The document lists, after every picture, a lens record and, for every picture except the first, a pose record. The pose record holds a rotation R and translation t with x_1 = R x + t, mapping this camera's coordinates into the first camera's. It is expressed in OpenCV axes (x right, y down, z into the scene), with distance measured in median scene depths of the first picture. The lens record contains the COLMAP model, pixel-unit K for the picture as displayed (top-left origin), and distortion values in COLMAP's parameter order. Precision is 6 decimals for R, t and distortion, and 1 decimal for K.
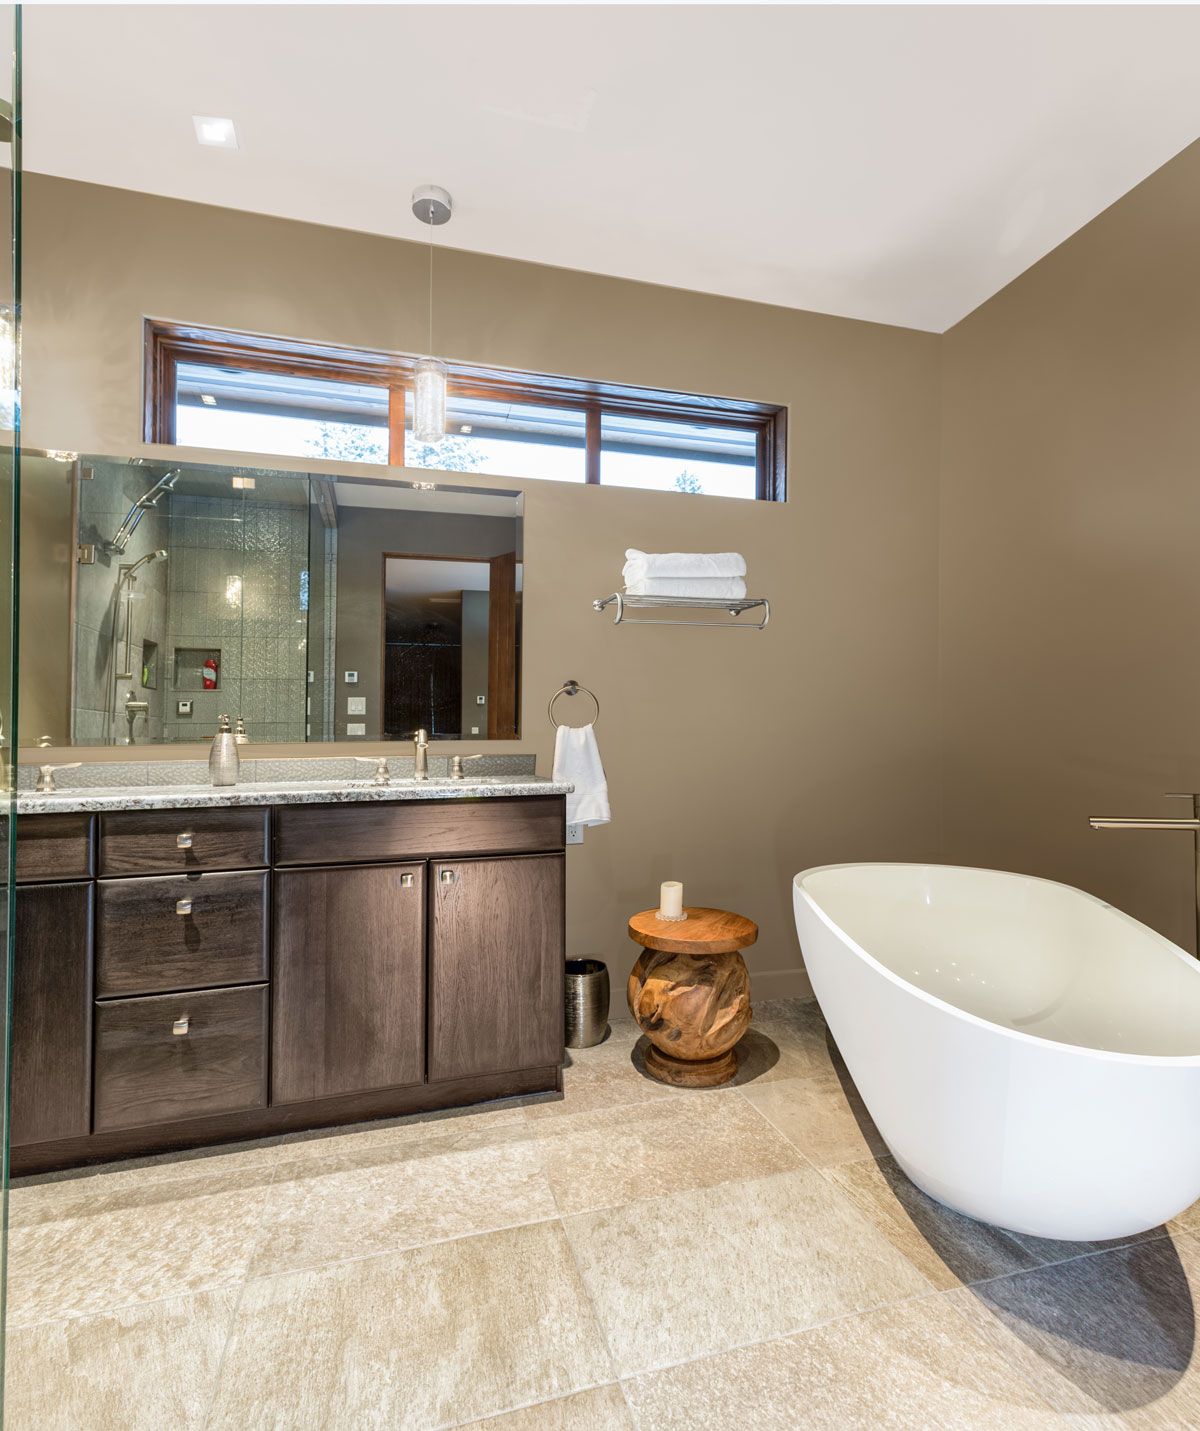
lens RADIAL K [[734.0, 0, 599.9], [0, 734.0, 737.2], [0, 0, 1]] dist [0.003628, 0.001758]
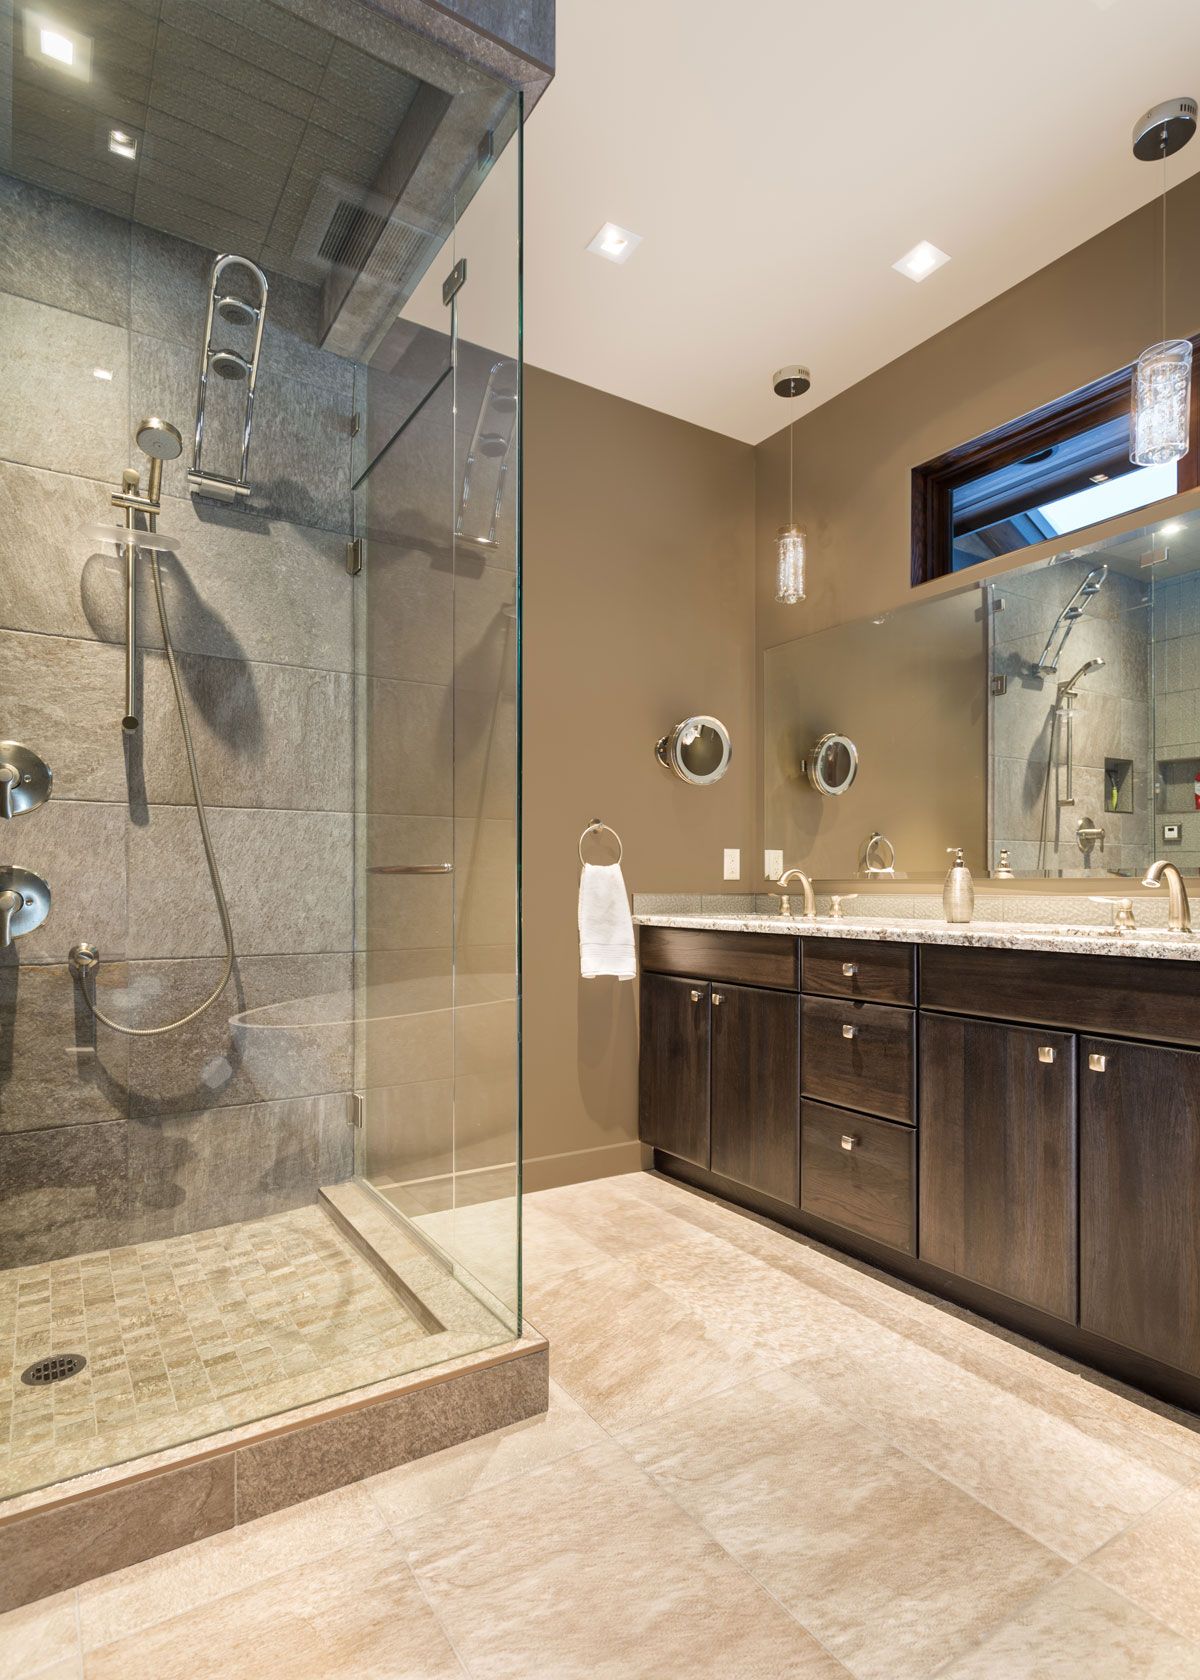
lens RADIAL K [[865.6, 0, 599.2], [0, 865.6, 870.2], [0, 0, 1]] dist [-0.002402, -0.000529]
pose [[0.269065, -0.000032, -0.963122, 0.520421], [0.005204, 0.999985, 0.001421, -0.006334], [0.963108, -0.005395, 0.269062, 0.298502]]
